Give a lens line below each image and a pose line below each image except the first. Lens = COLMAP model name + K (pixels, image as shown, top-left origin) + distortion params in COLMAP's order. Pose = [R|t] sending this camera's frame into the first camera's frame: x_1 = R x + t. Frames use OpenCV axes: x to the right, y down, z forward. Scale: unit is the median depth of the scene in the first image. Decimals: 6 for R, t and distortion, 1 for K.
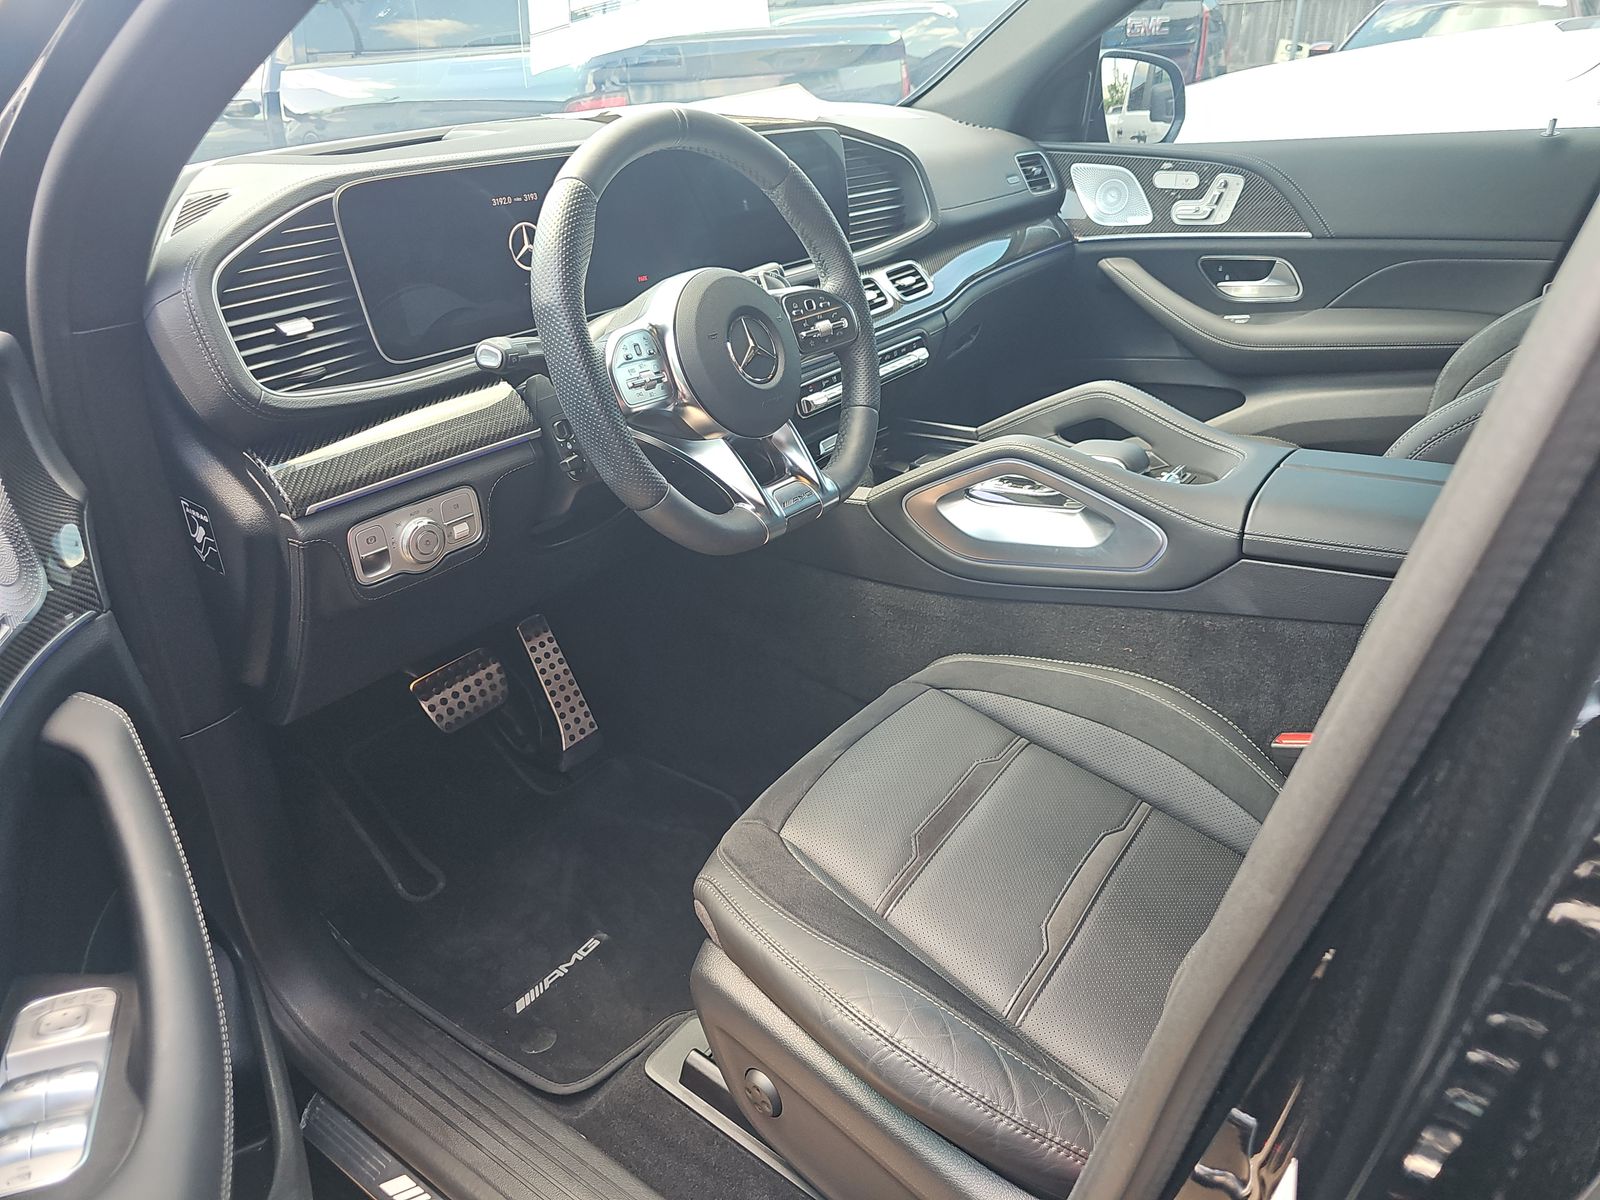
lens RADIAL K [[1055.3, 0, 803.9], [0, 1055.3, 604.3], [0, 0, 1]] dist [0.000399, -0.002499]
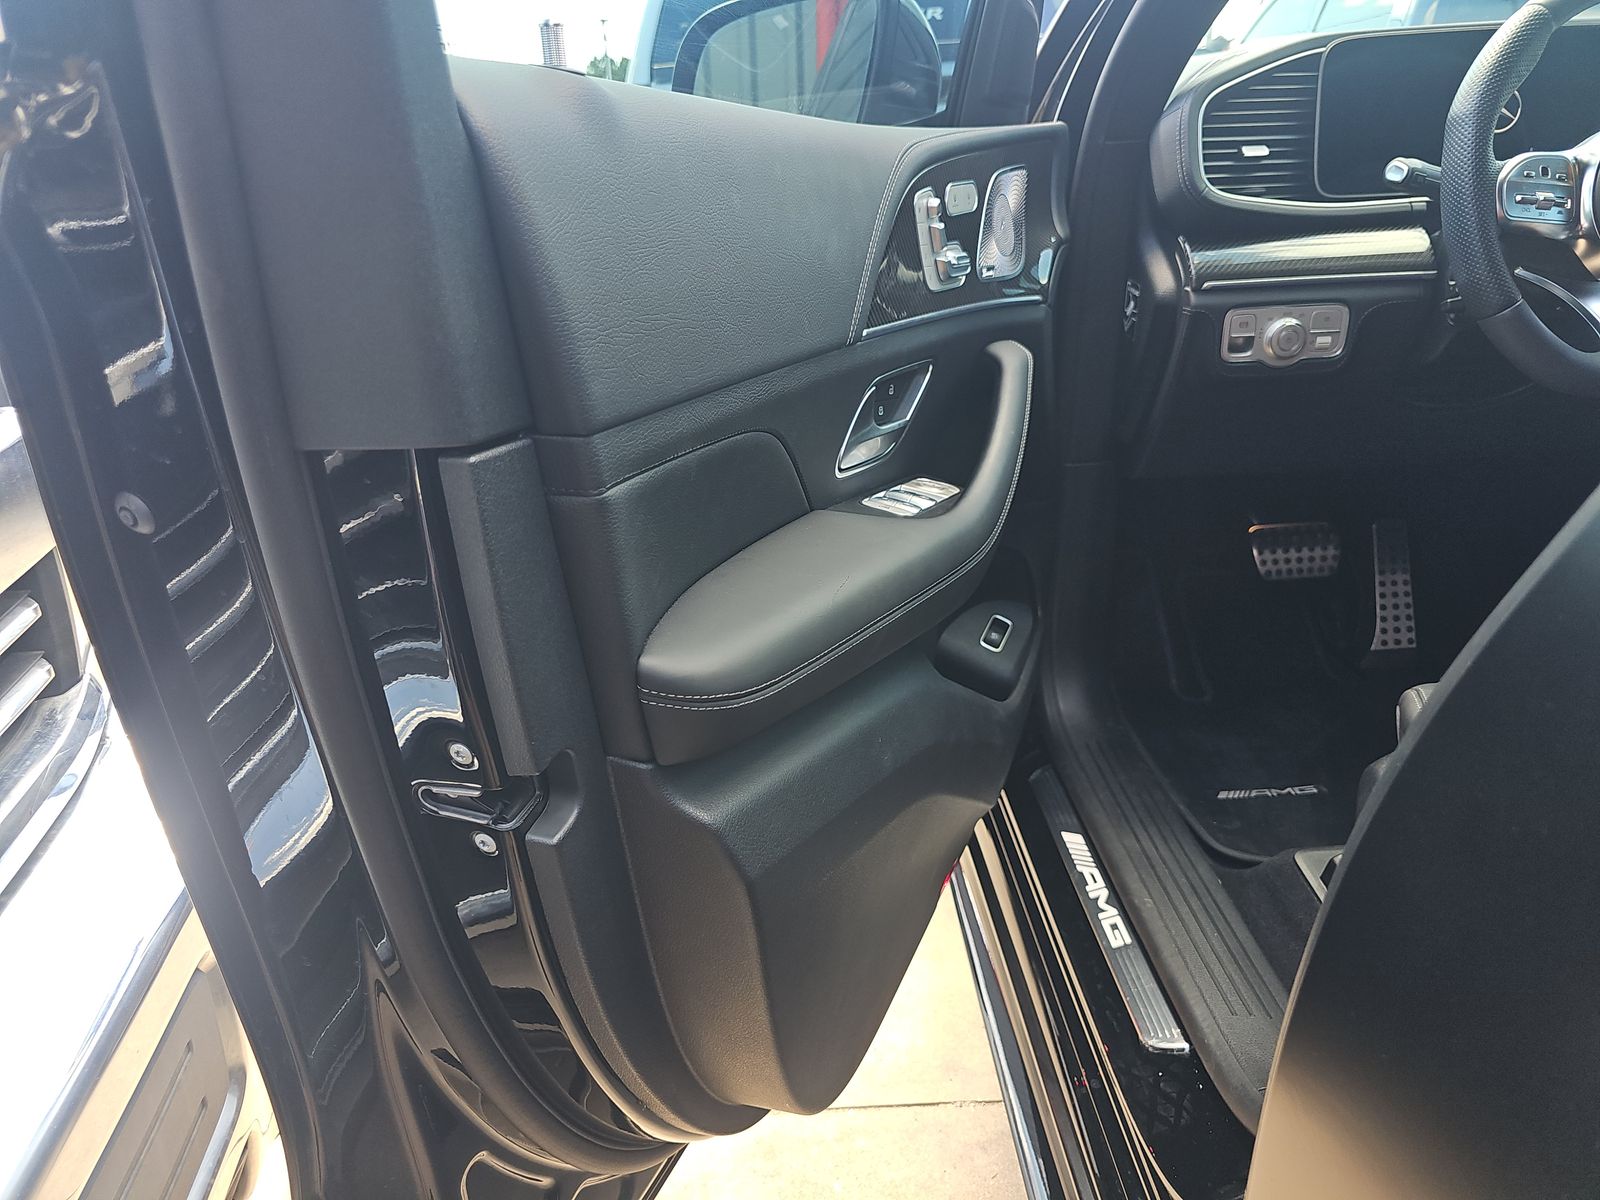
lens RADIAL K [[1055.3, 0, 803.9], [0, 1055.3, 604.3], [0, 0, 1]] dist [0.000399, -0.002499]
pose [[0.619340, 0.322887, -0.715654, 0.249630], [-0.331371, 0.933856, 0.134560, 0.238685], [0.711766, 0.153809, 0.685370, -0.156270]]
